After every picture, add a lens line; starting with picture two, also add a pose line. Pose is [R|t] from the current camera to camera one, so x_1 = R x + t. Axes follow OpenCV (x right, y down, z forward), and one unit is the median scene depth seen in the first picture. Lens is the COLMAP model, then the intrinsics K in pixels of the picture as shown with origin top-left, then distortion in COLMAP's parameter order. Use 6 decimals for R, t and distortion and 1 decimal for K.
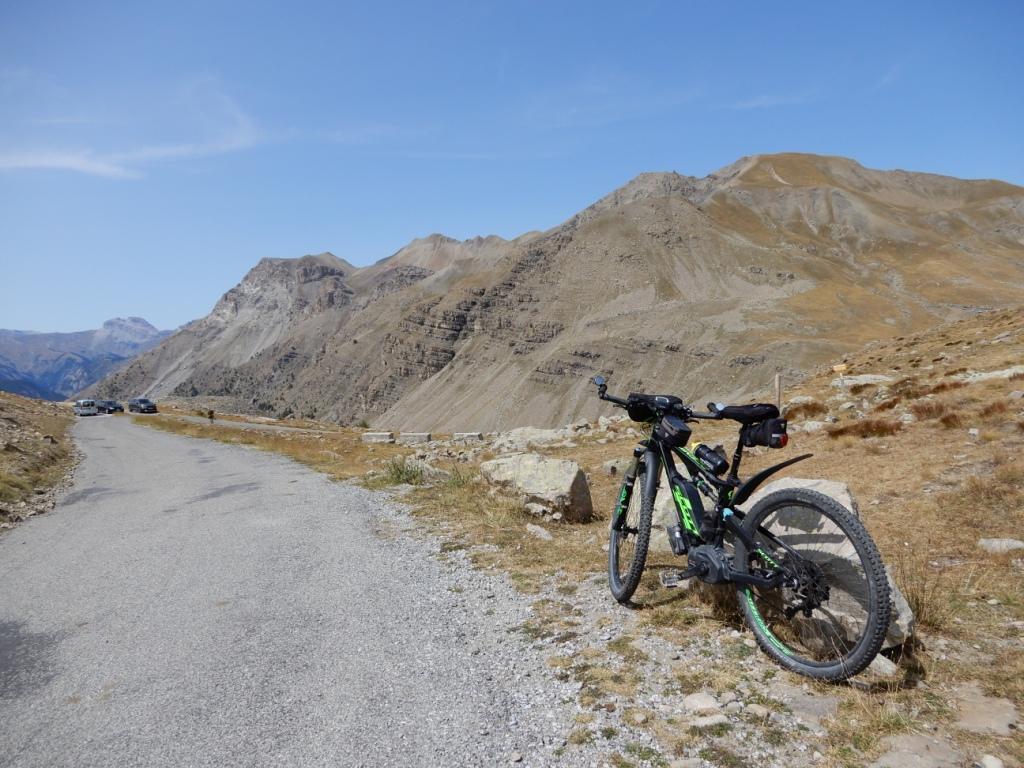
lens RADIAL K [[716.0, 0, 512.6], [0, 716.0, 381.8], [0, 0, 1]] dist [-0.011748, 0.001549]
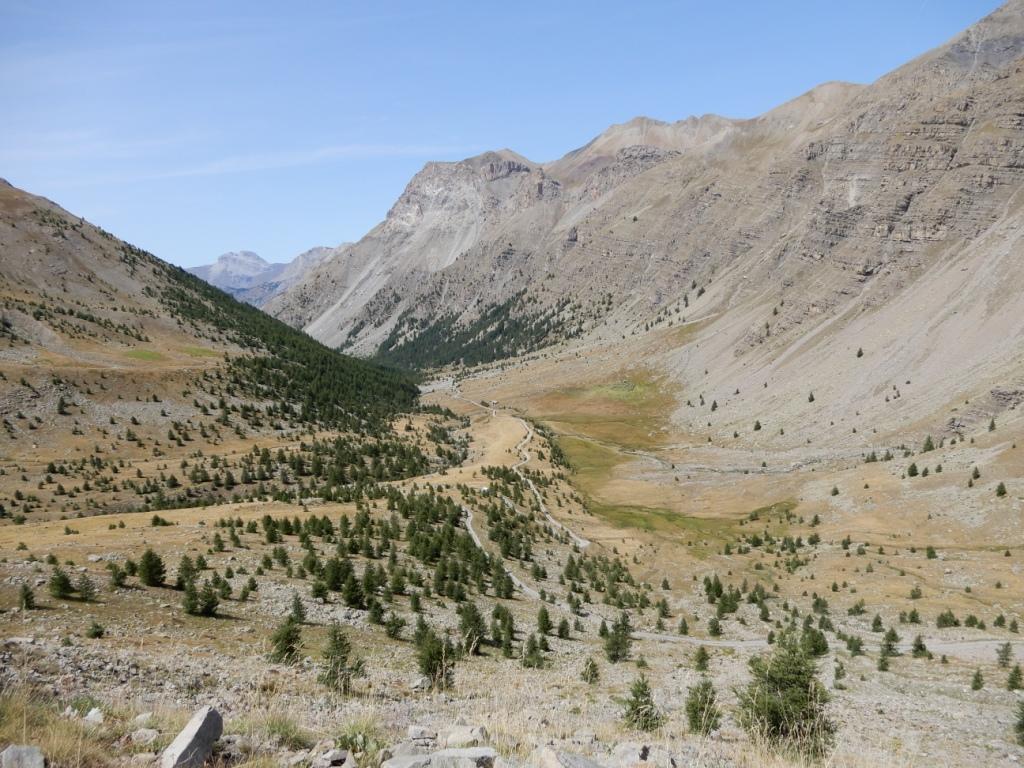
lens RADIAL K [[716.0, 0, 512.0], [0, 716.0, 385.7], [0, 0, 1]] dist [-0.011748, 0.001549]
pose [[0.992185, -0.007031, -0.124573, -0.159236], [0.019913, 0.994537, 0.102471, 0.031492], [0.123172, -0.104151, 0.986905, 0.072519]]
